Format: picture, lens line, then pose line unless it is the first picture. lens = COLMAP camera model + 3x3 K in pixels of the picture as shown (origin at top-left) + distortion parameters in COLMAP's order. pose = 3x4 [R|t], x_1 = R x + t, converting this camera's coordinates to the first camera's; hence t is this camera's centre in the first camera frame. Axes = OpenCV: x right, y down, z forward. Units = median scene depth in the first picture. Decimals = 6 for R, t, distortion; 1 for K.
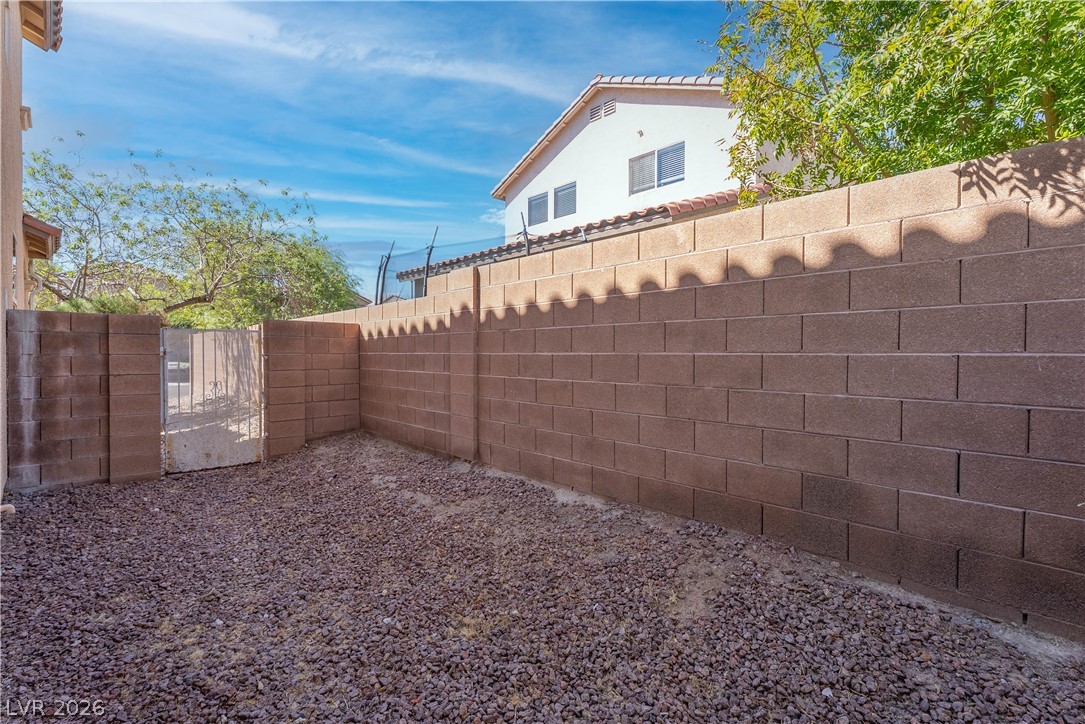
lens RADIAL K [[486.8, 0, 541.6], [0, 486.8, 357.3], [0, 0, 1]] dist [-0.000296, -0.000340]
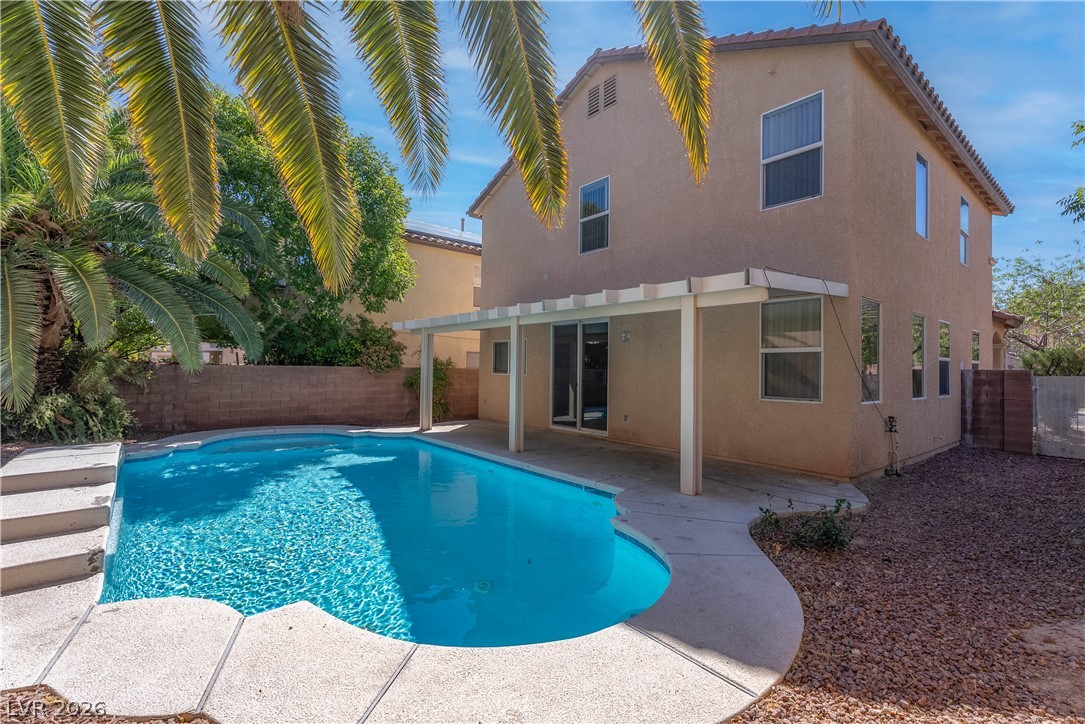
lens RADIAL K [[485.4, 0, 542.3], [0, 485.4, 365.3], [0, 0, 1]] dist [0.001425, -0.000066]
pose [[-0.093982, -0.012256, -0.995498, 1.389288], [-0.021705, 0.999712, -0.010259, -0.045689], [0.995337, 0.020643, -0.094221, -0.786161]]
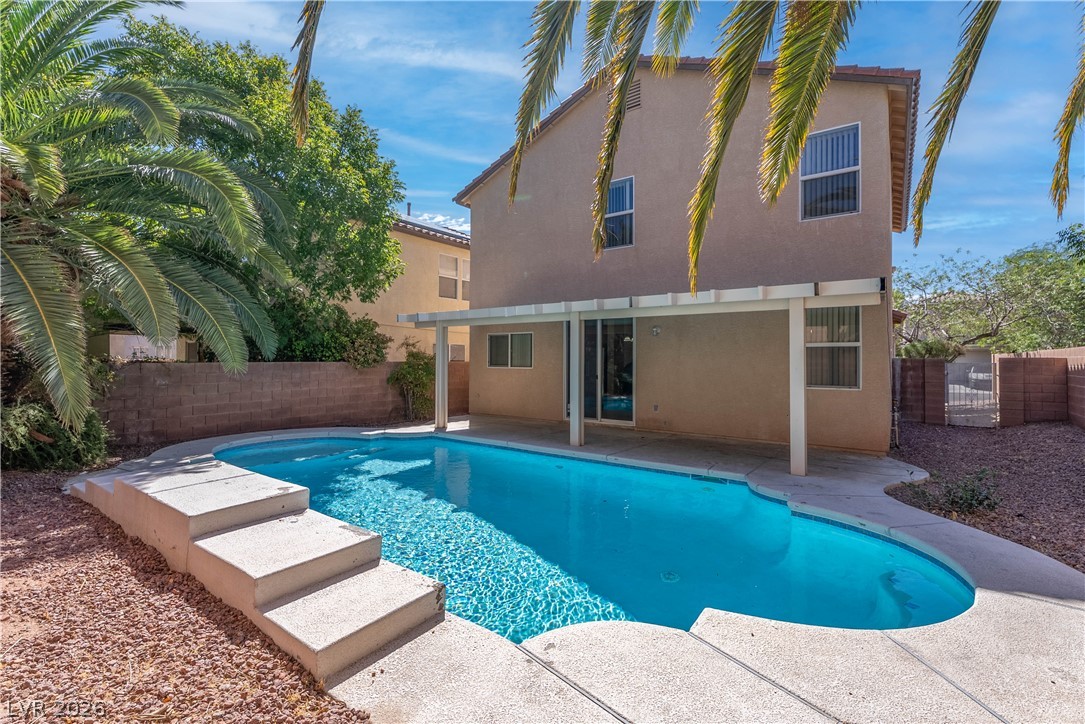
lens RADIAL K [[484.0, 0, 543.3], [0, 484.0, 359.1], [0, 0, 1]] dist [0.001900, -0.000194]
pose [[0.154826, -0.003022, -0.987937, 1.372162], [-0.009195, 0.999948, -0.004500, -0.055769], [0.987899, 0.009781, 0.154790, -1.435668]]
